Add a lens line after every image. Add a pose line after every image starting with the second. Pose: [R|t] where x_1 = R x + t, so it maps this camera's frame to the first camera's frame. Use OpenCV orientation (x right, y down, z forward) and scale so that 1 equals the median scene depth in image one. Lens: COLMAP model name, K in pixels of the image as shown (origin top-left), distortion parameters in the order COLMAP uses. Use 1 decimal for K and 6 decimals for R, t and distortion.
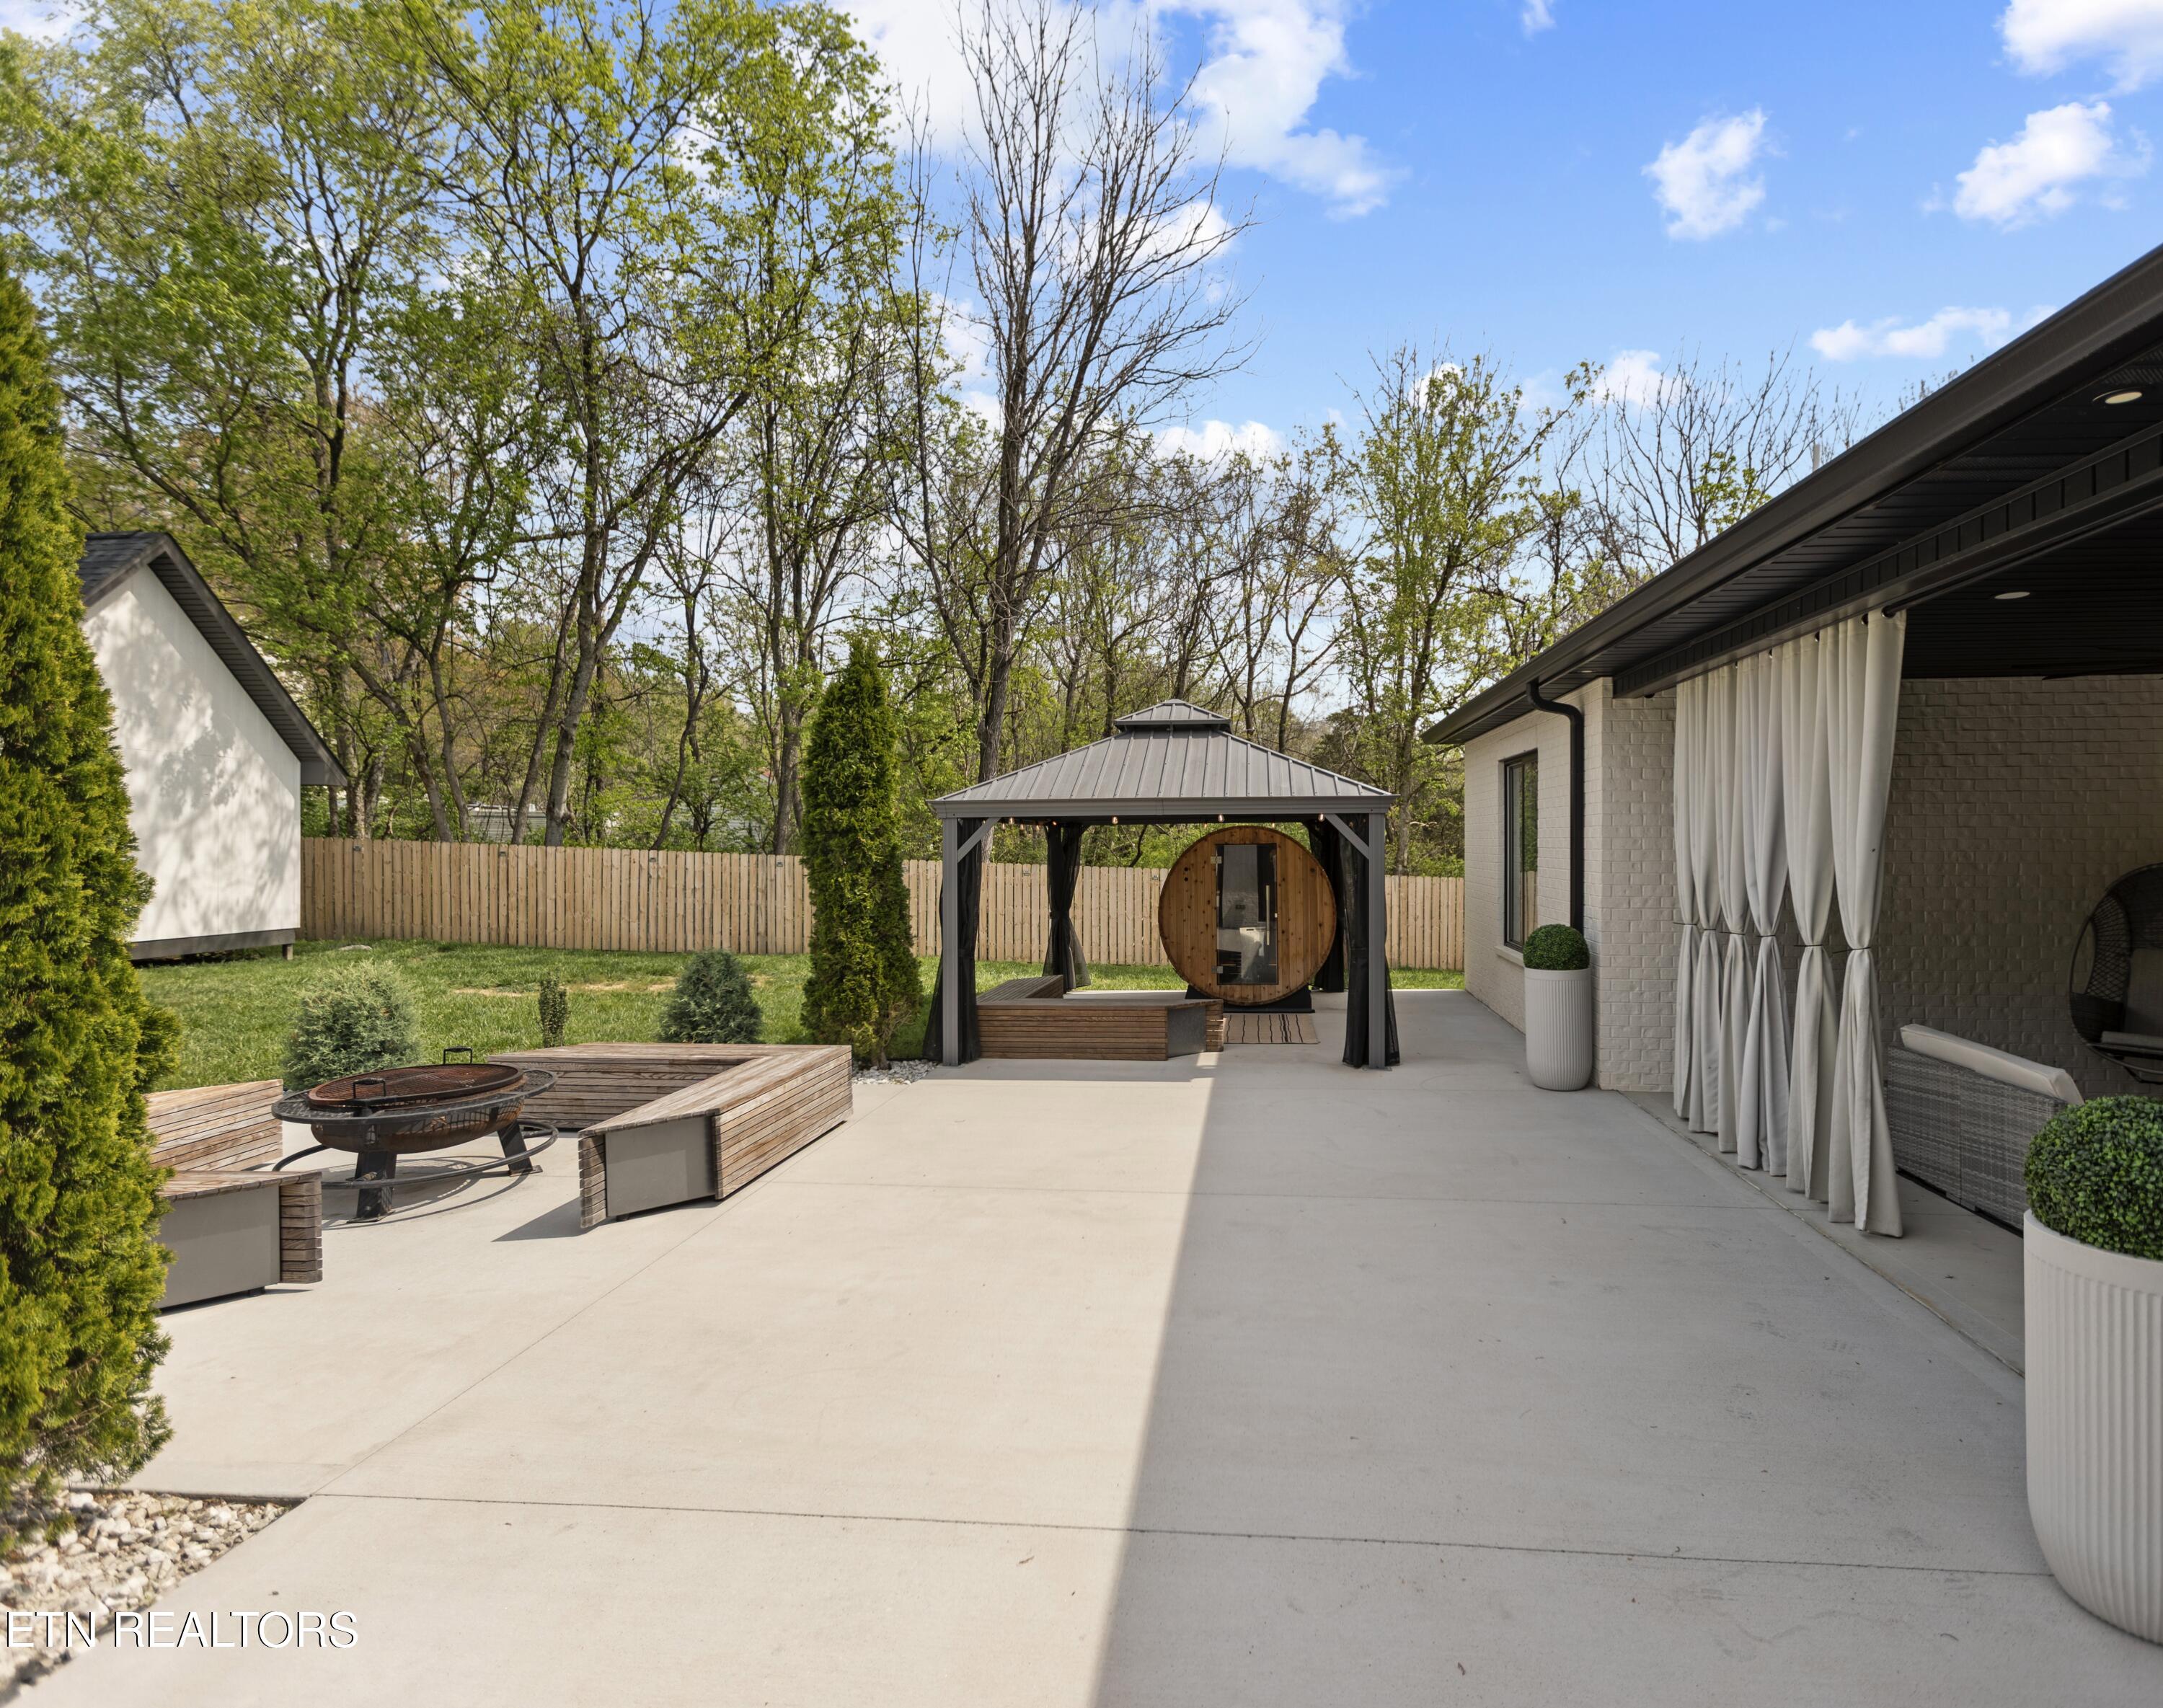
lens RADIAL K [[1144.6, 0, 1081.5], [0, 1144.6, 854.0], [0, 0, 1]] dist [0.001032, -0.000399]
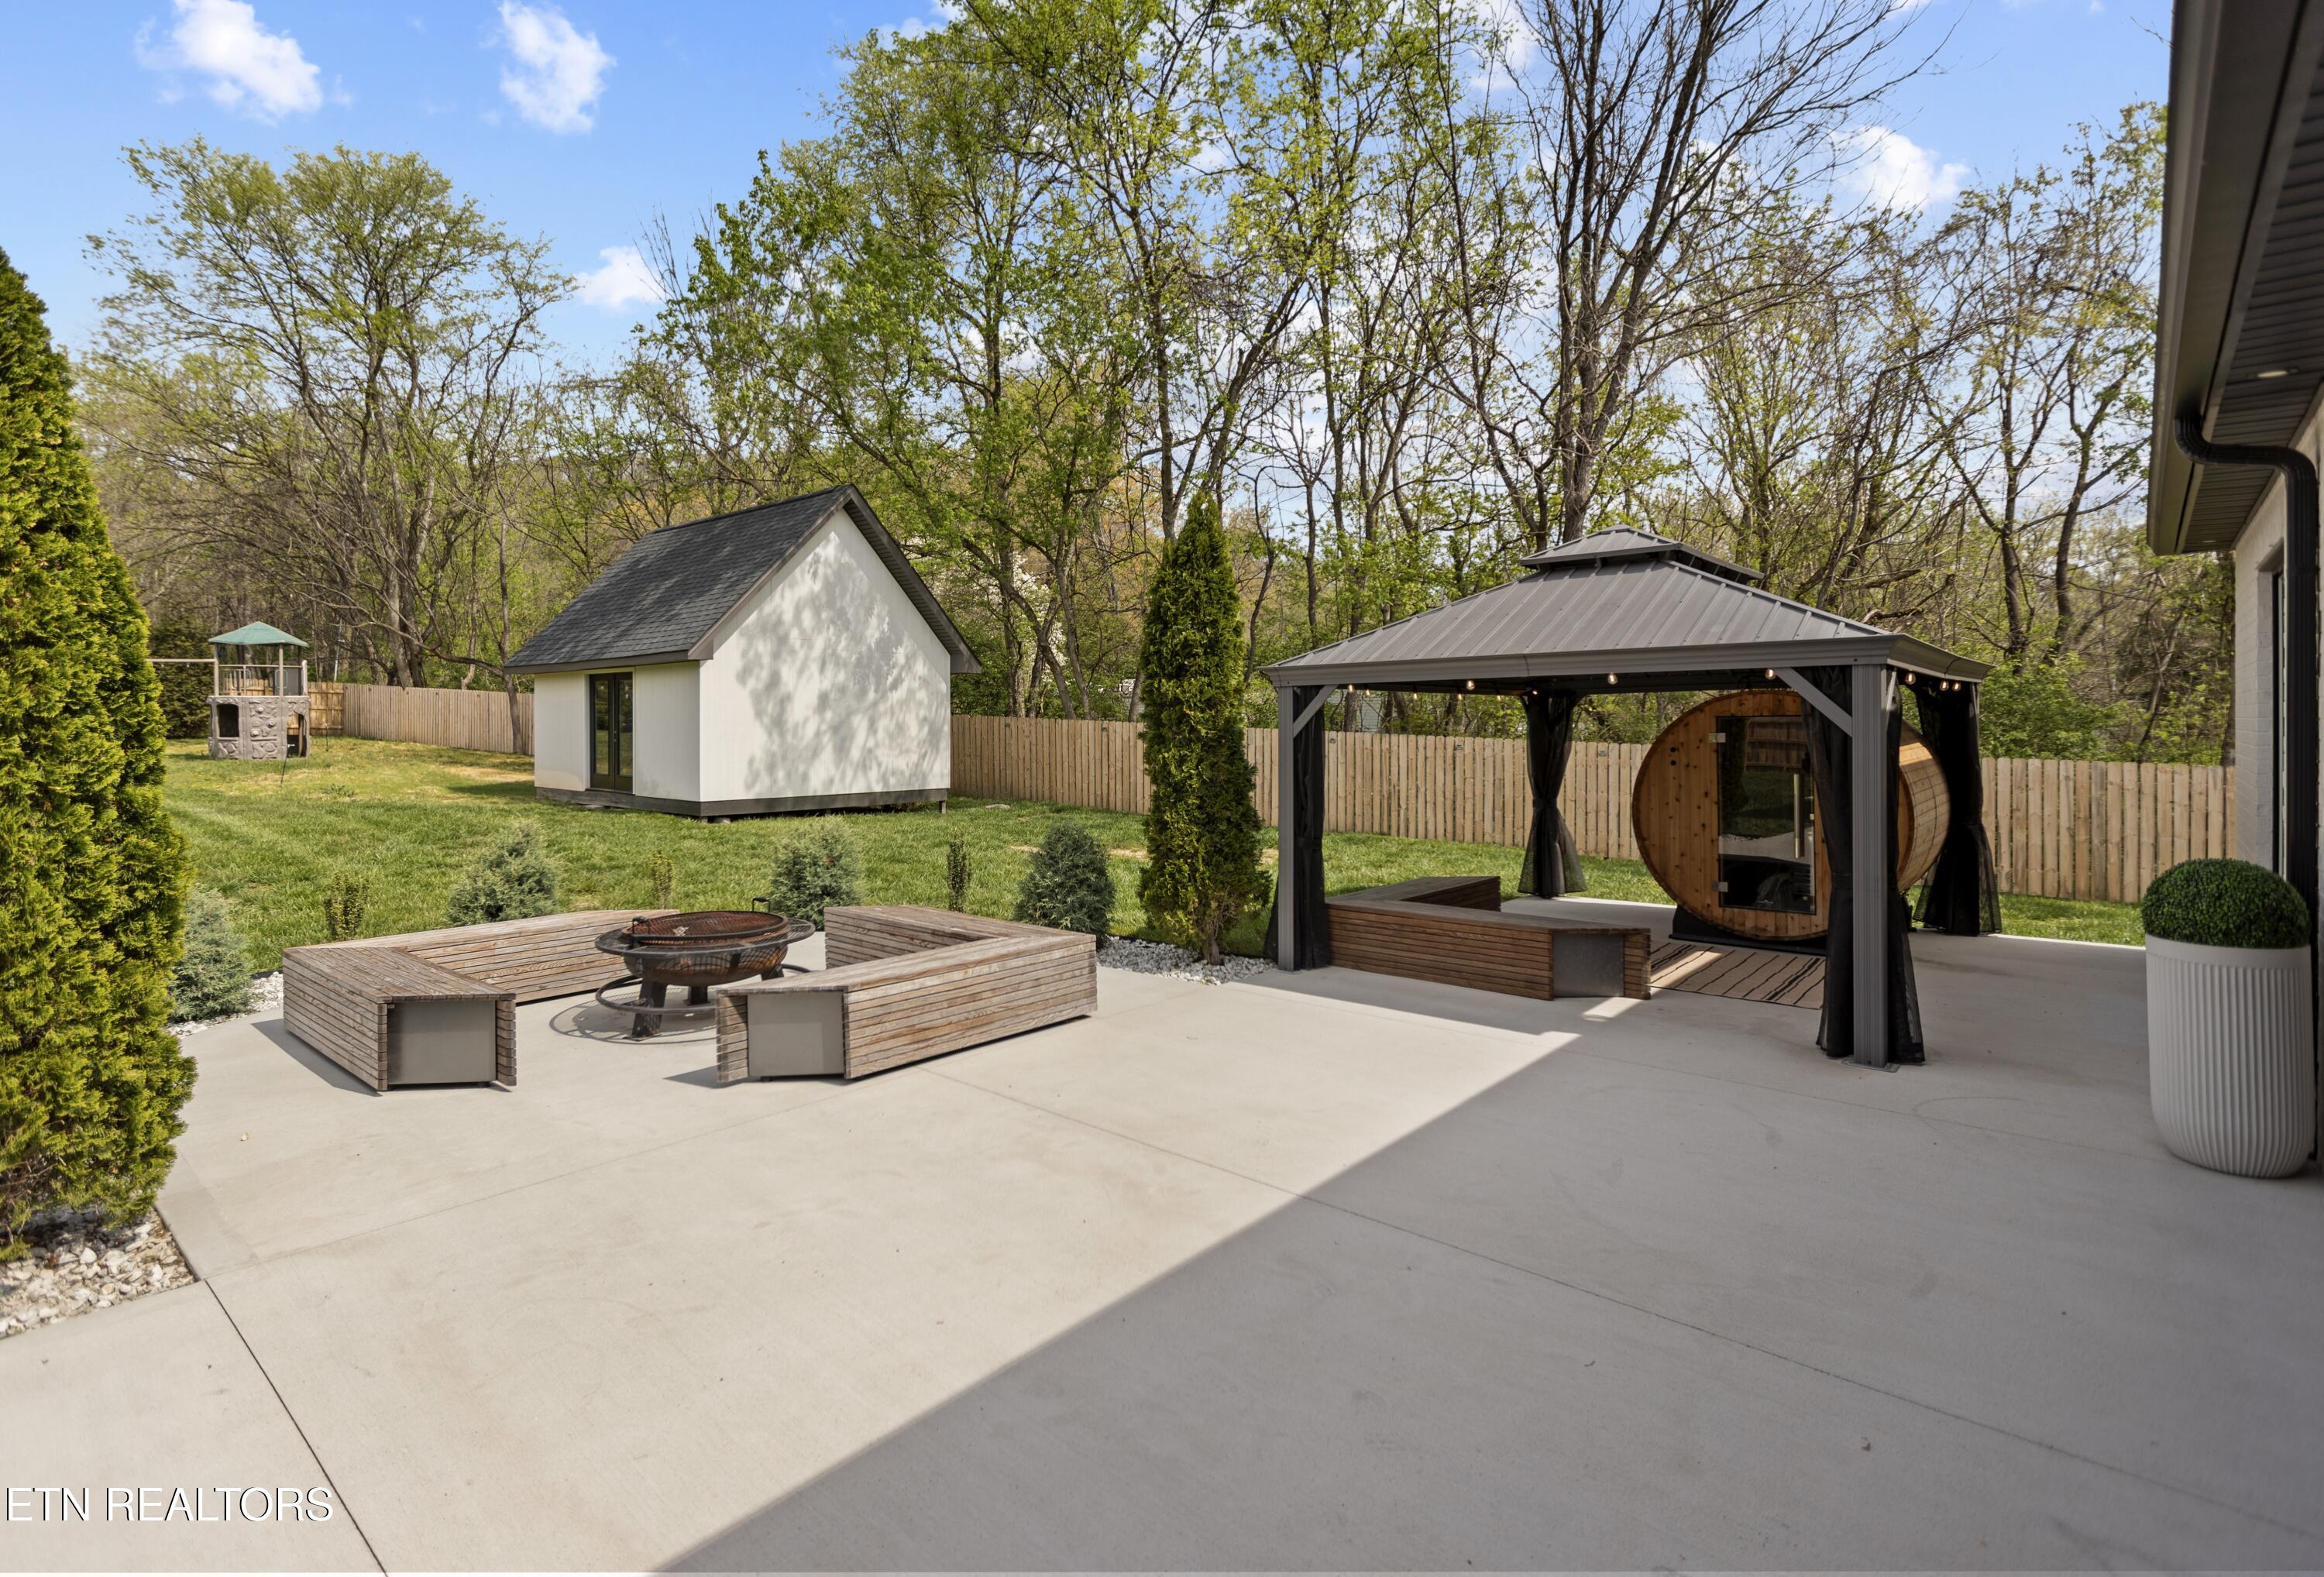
lens RADIAL K [[1079.5, 0, 1158.3], [0, 1079.5, 735.4], [0, 0, 1]] dist [0.001801, 0.000363]
pose [[0.804104, 0.004629, -0.594471, 0.295828], [-0.003284, 0.999989, 0.003344, 0.003203], [0.594480, -0.000737, 0.804110, 0.278777]]
